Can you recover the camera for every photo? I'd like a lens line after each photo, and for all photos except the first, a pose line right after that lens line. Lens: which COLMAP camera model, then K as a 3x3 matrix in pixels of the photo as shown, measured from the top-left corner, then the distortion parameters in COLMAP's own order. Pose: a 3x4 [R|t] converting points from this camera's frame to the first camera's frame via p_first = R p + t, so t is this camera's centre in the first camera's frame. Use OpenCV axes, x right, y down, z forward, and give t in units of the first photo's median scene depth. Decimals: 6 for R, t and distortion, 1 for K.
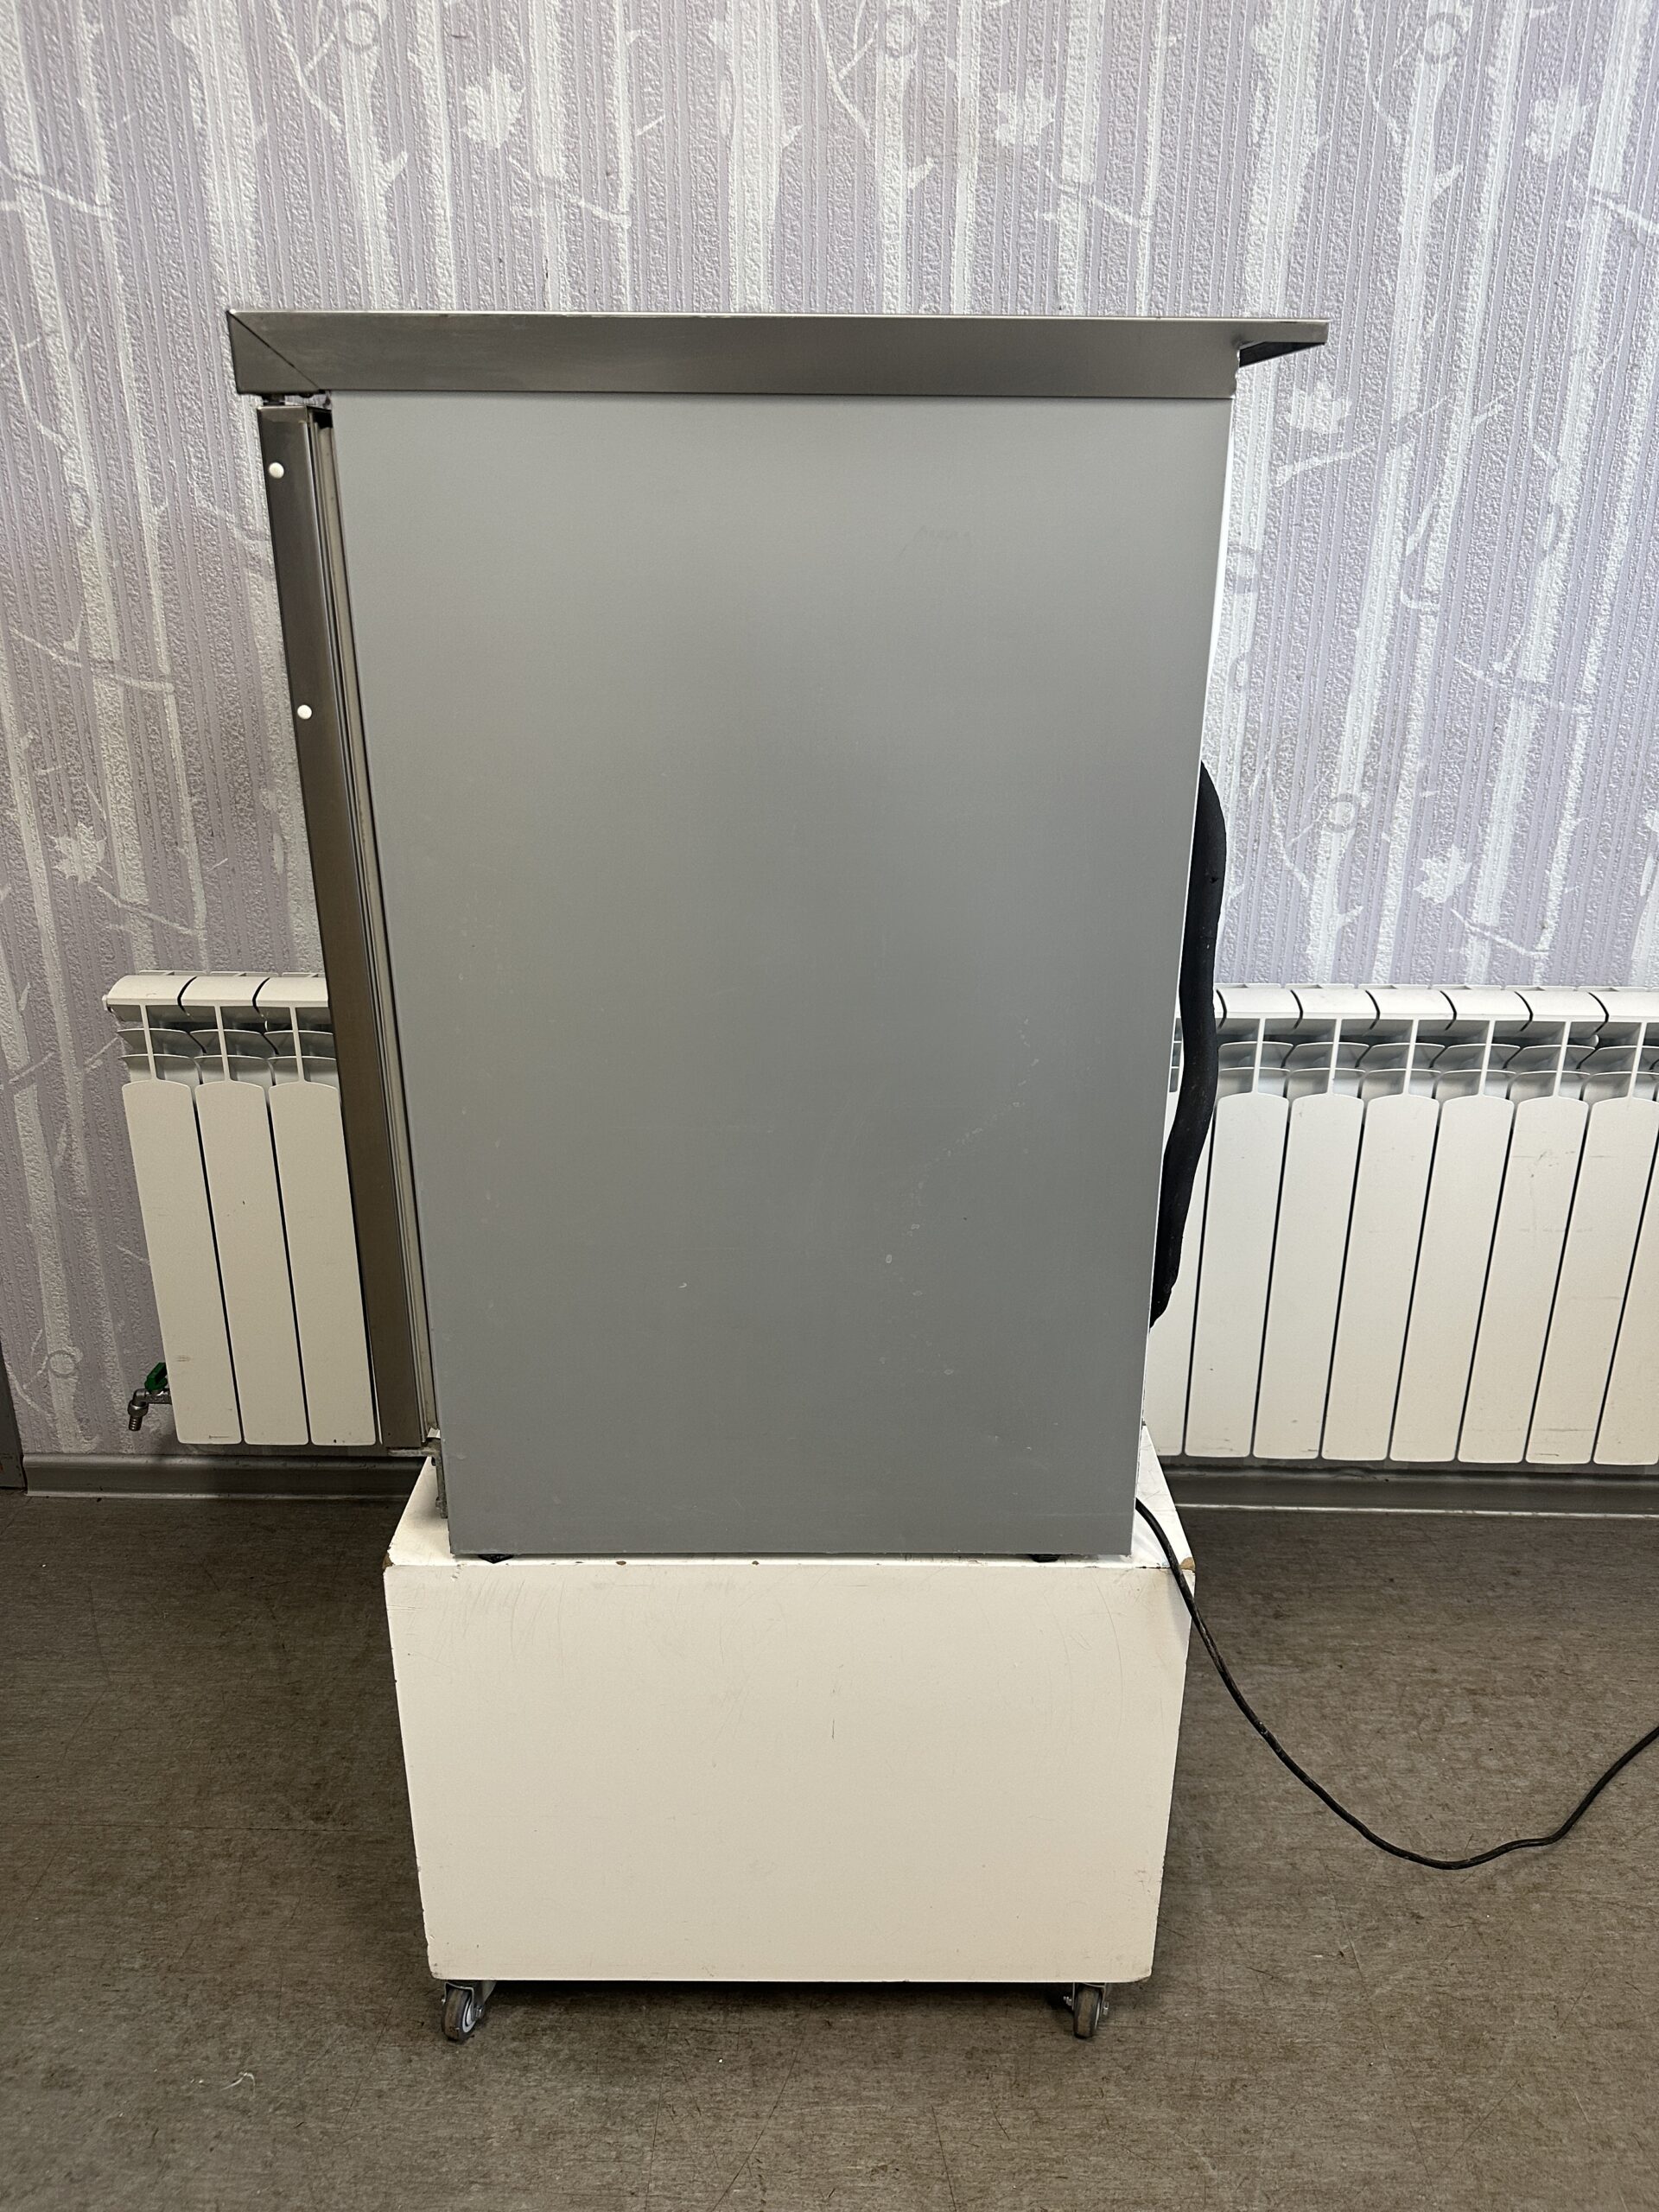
lens RADIAL K [[1581.1, 0, 834.7], [0, 1581.1, 1118.3], [0, 0, 1]] dist [0.001238, -0.009654]
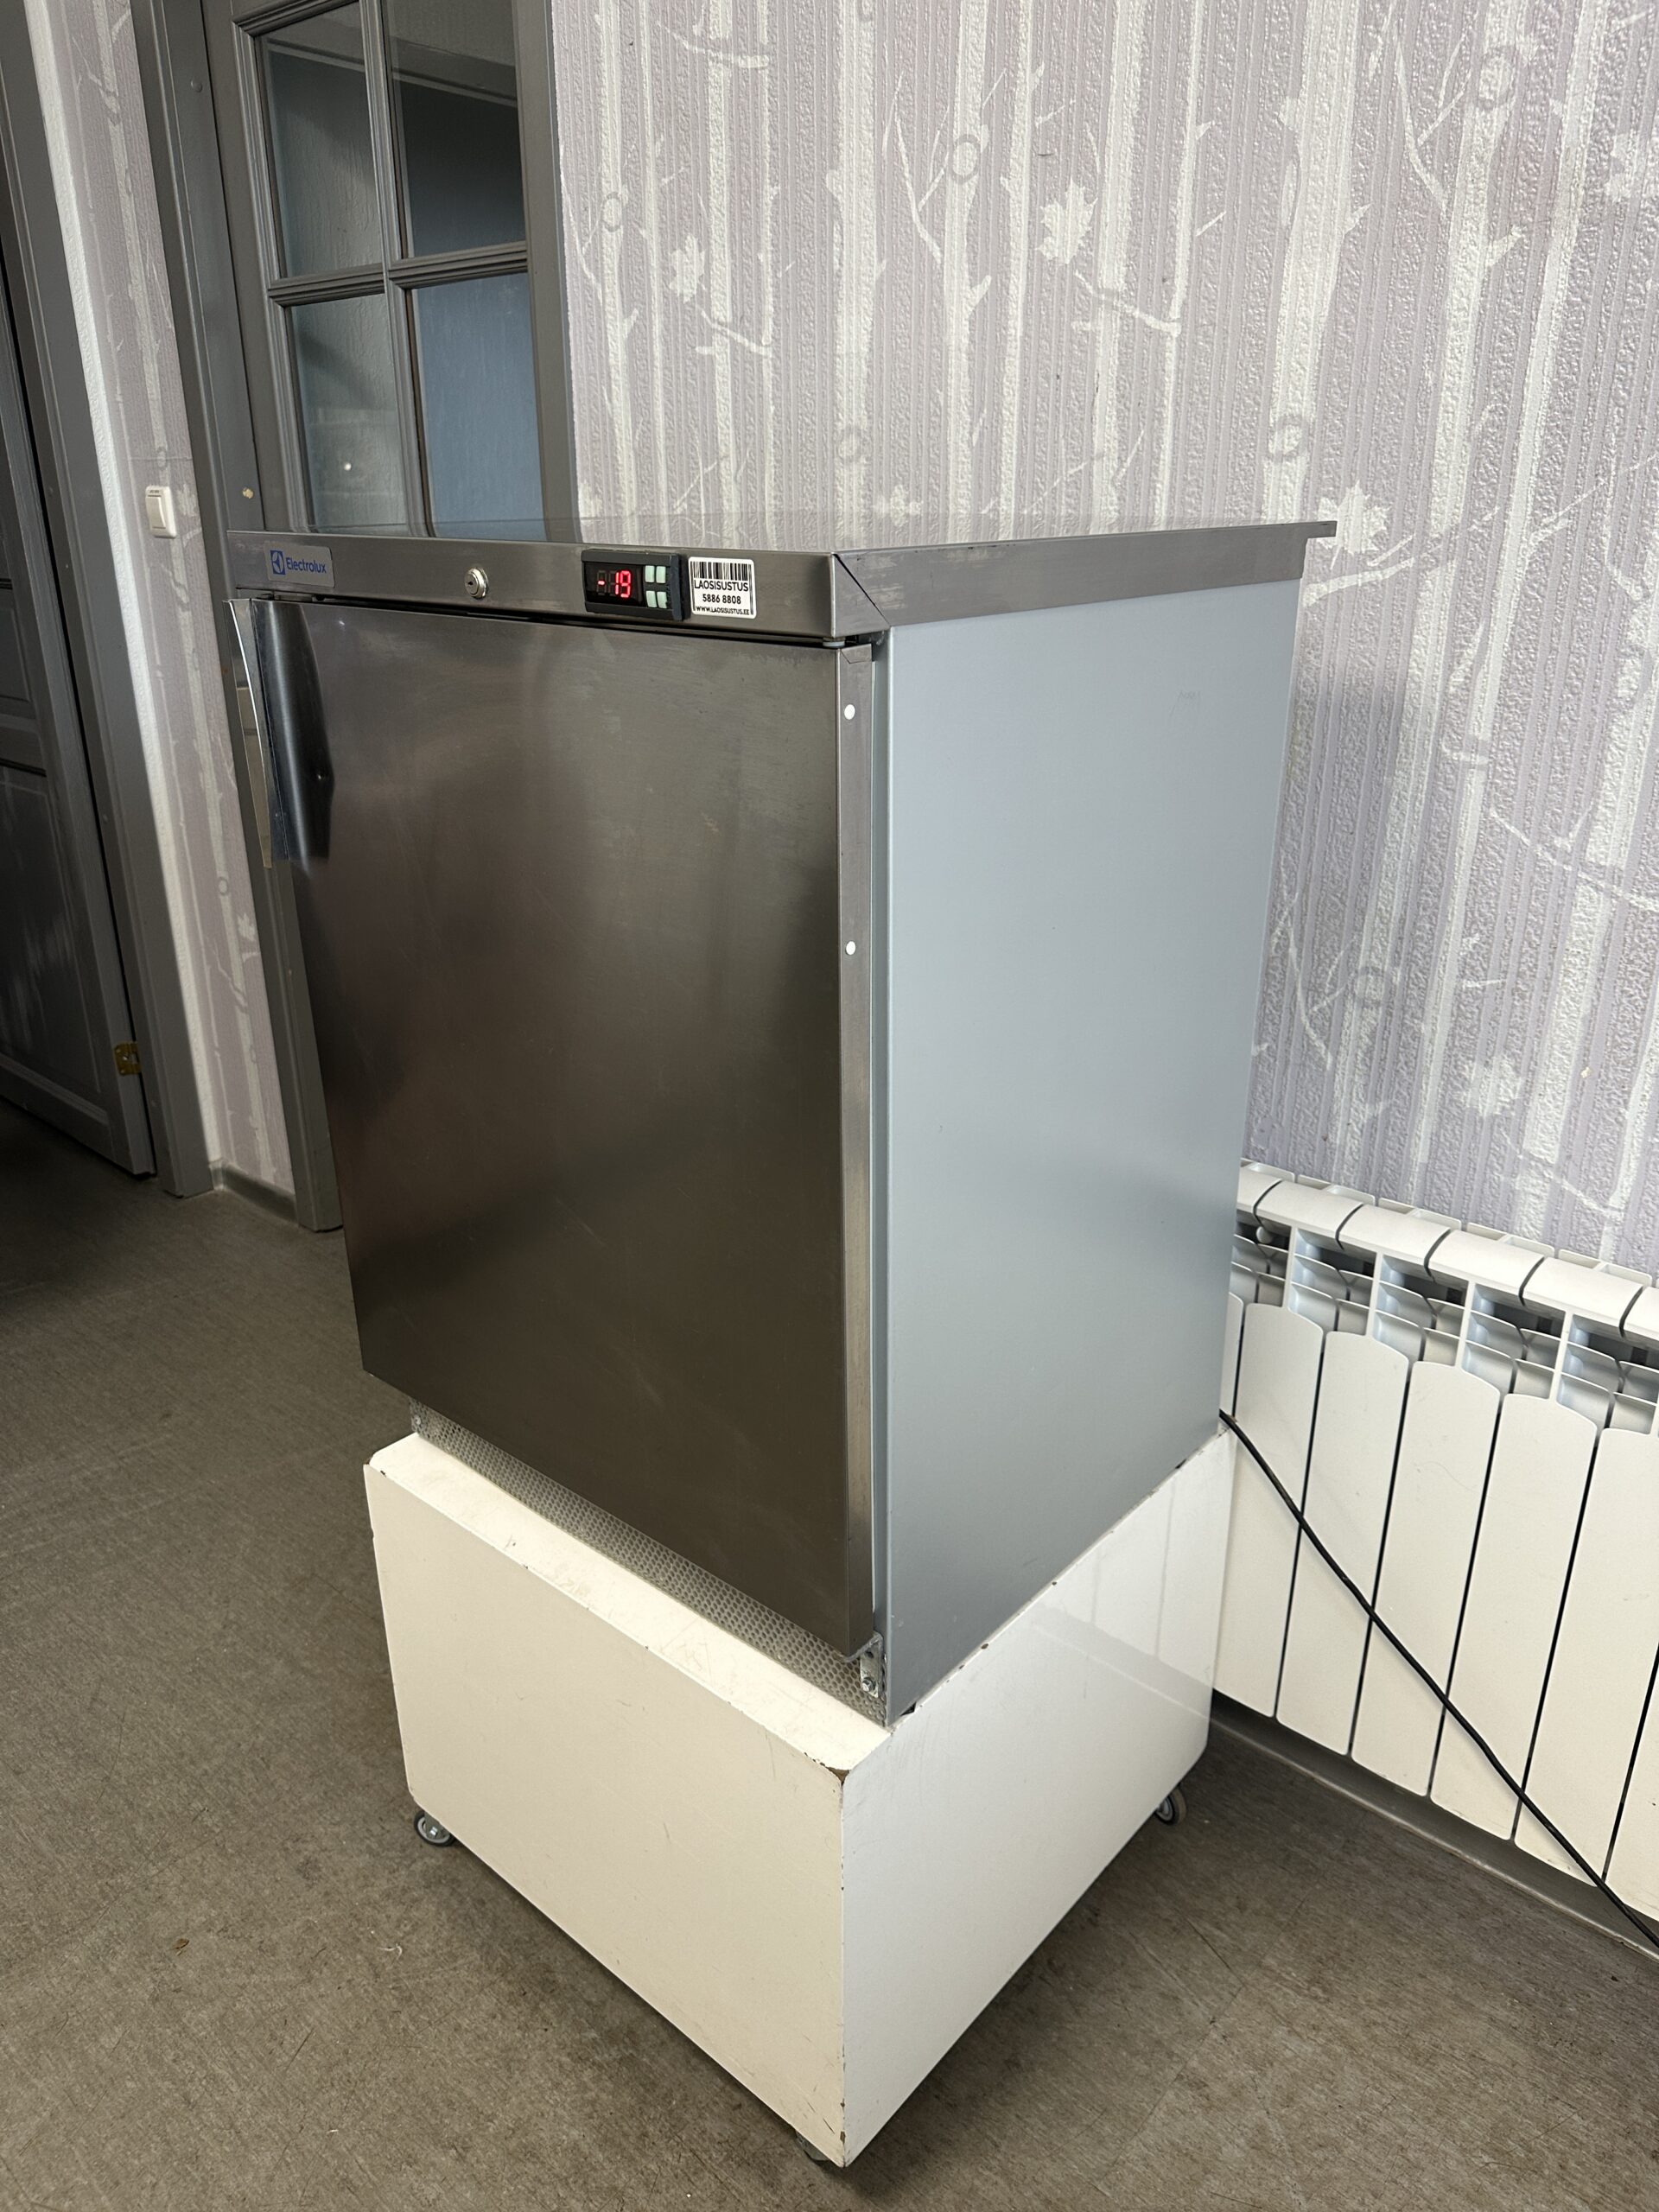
lens RADIAL K [[1581.1, 0, 831.0], [0, 1581.1, 1115.5], [0, 0, 1]] dist [0.001238, -0.009654]
pose [[0.755693, 0.234878, -0.611359, 0.392204], [-0.228619, 0.969363, 0.089825, -0.160328], [0.613727, 0.071888, 0.786239, 0.184405]]
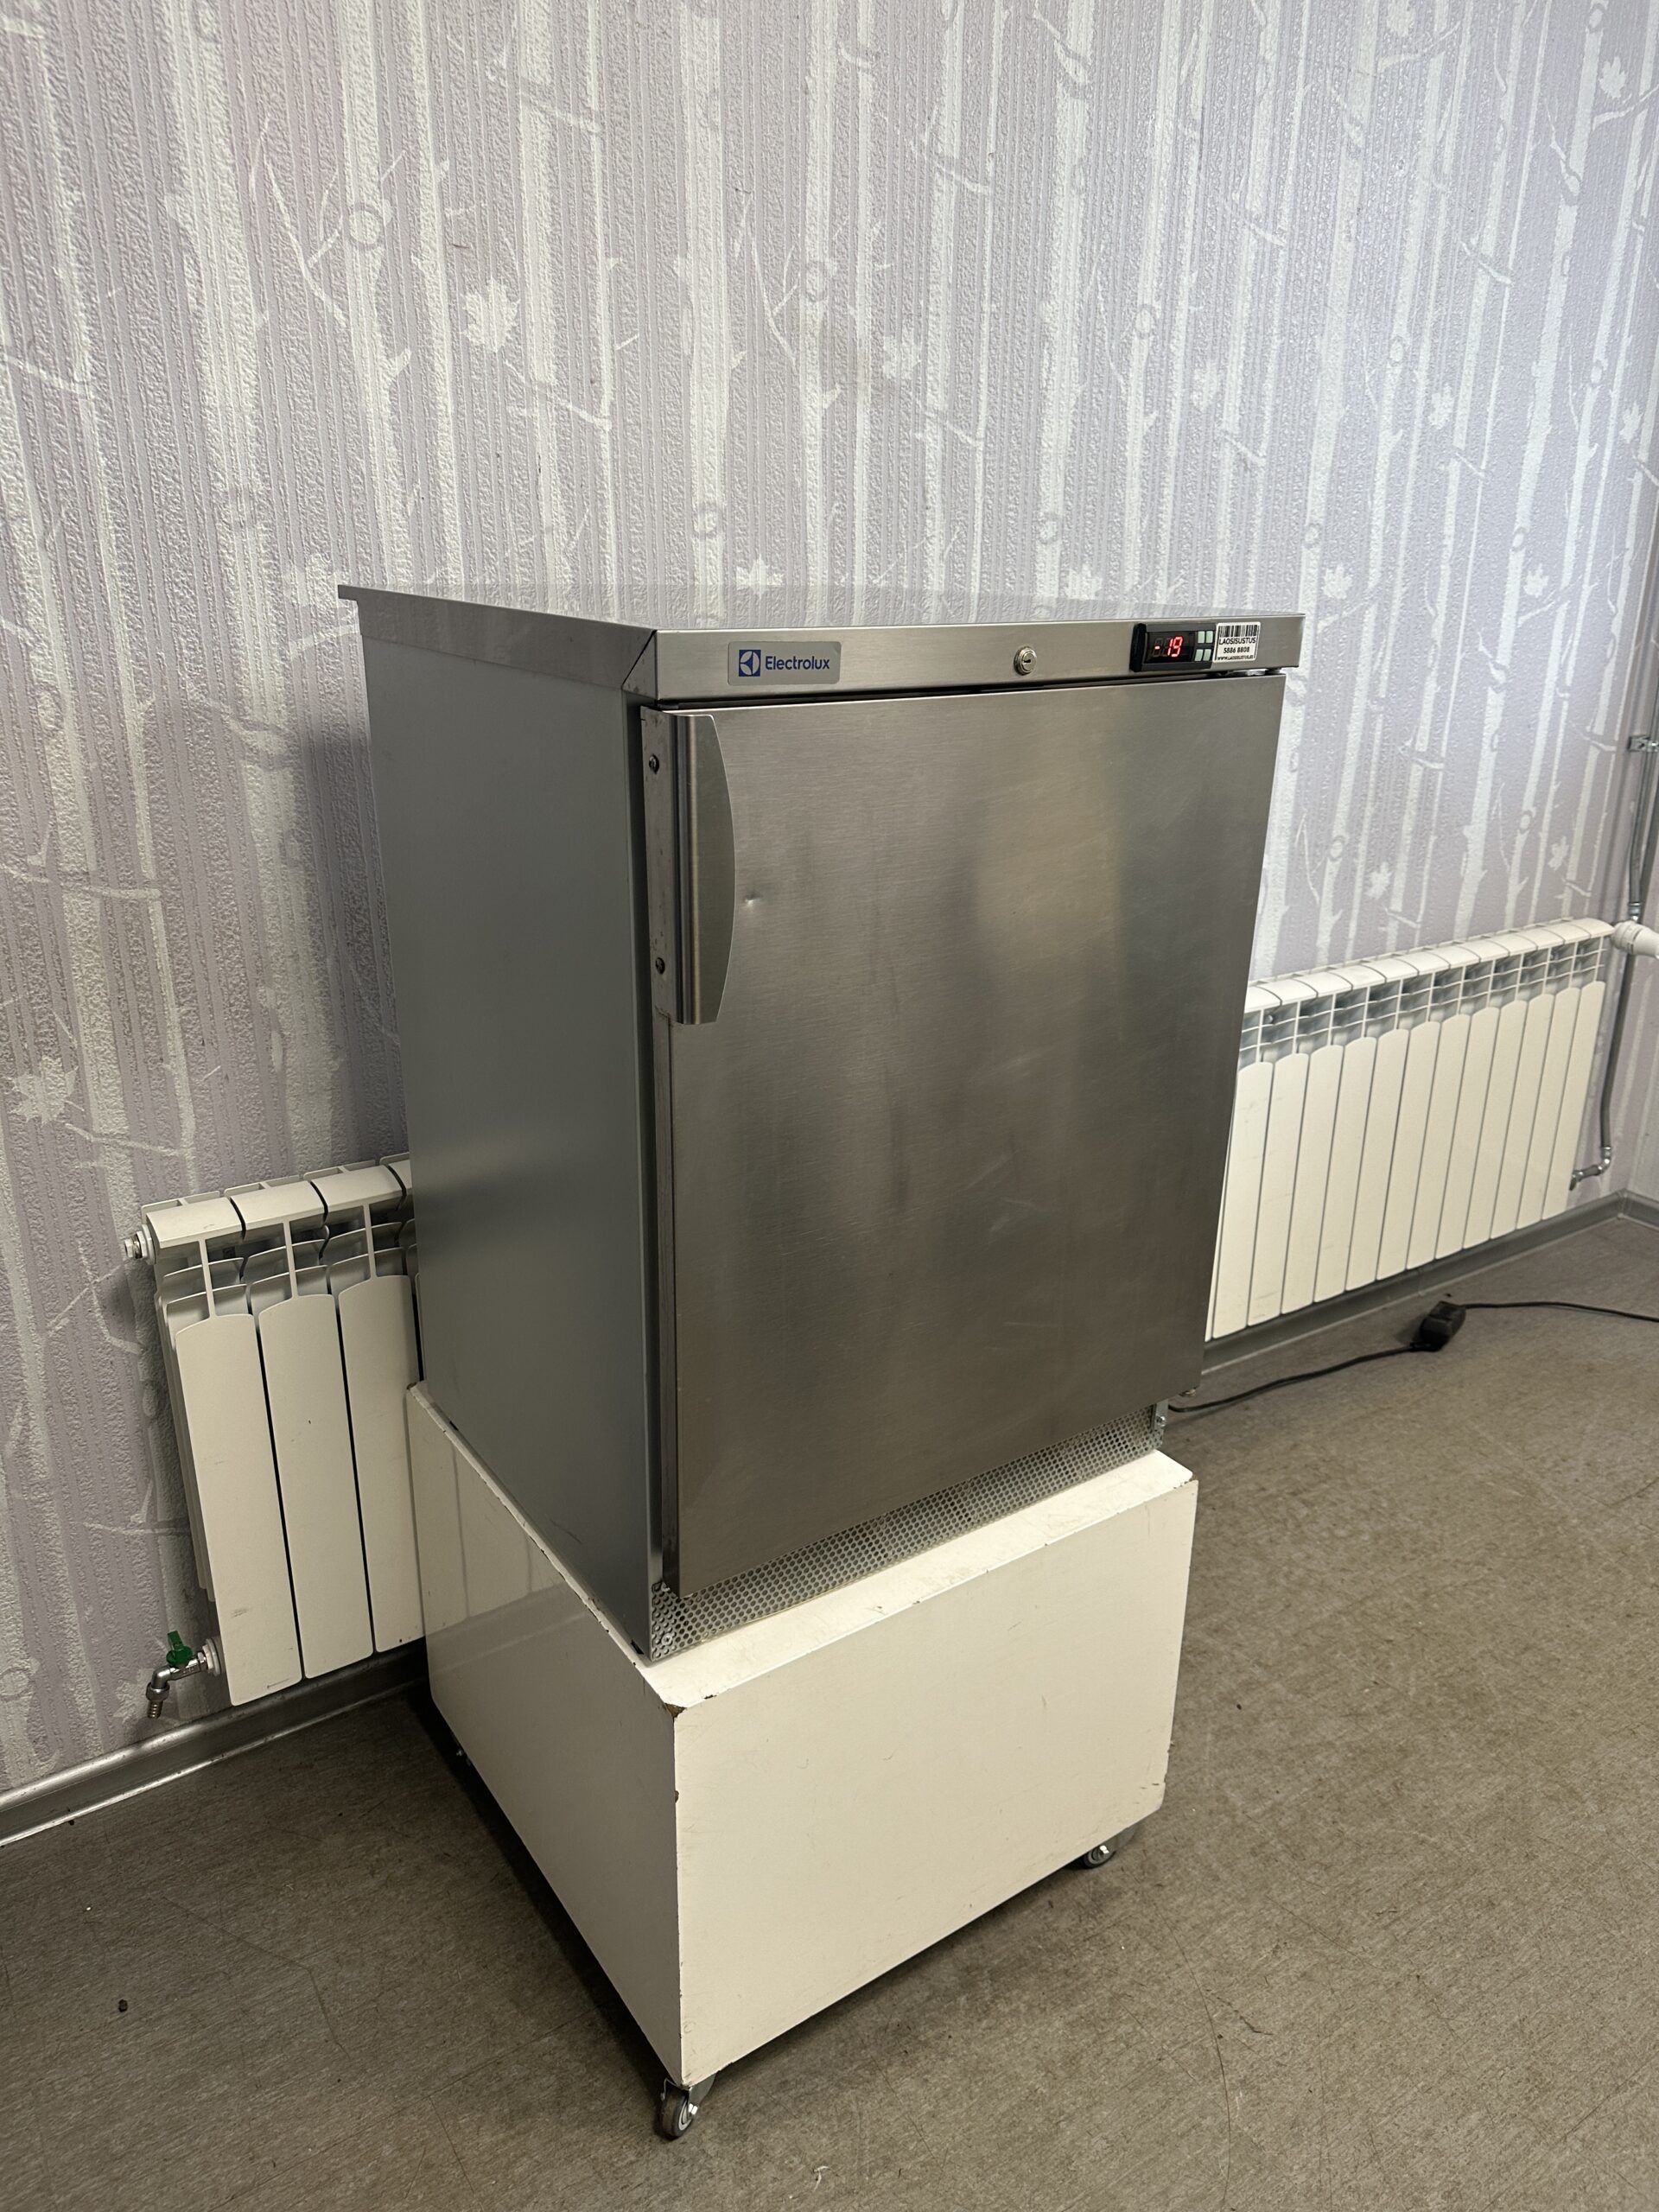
lens RADIAL K [[1581.1, 0, 845.9], [0, 1581.1, 1115.1], [0, 0, 1]] dist [0.001238, -0.009654]
pose [[0.816456, -0.196233, 0.543040, -0.687806], [0.200918, 0.978257, 0.051425, -0.127987], [-0.541324, 0.067120, 0.838131, 0.033120]]
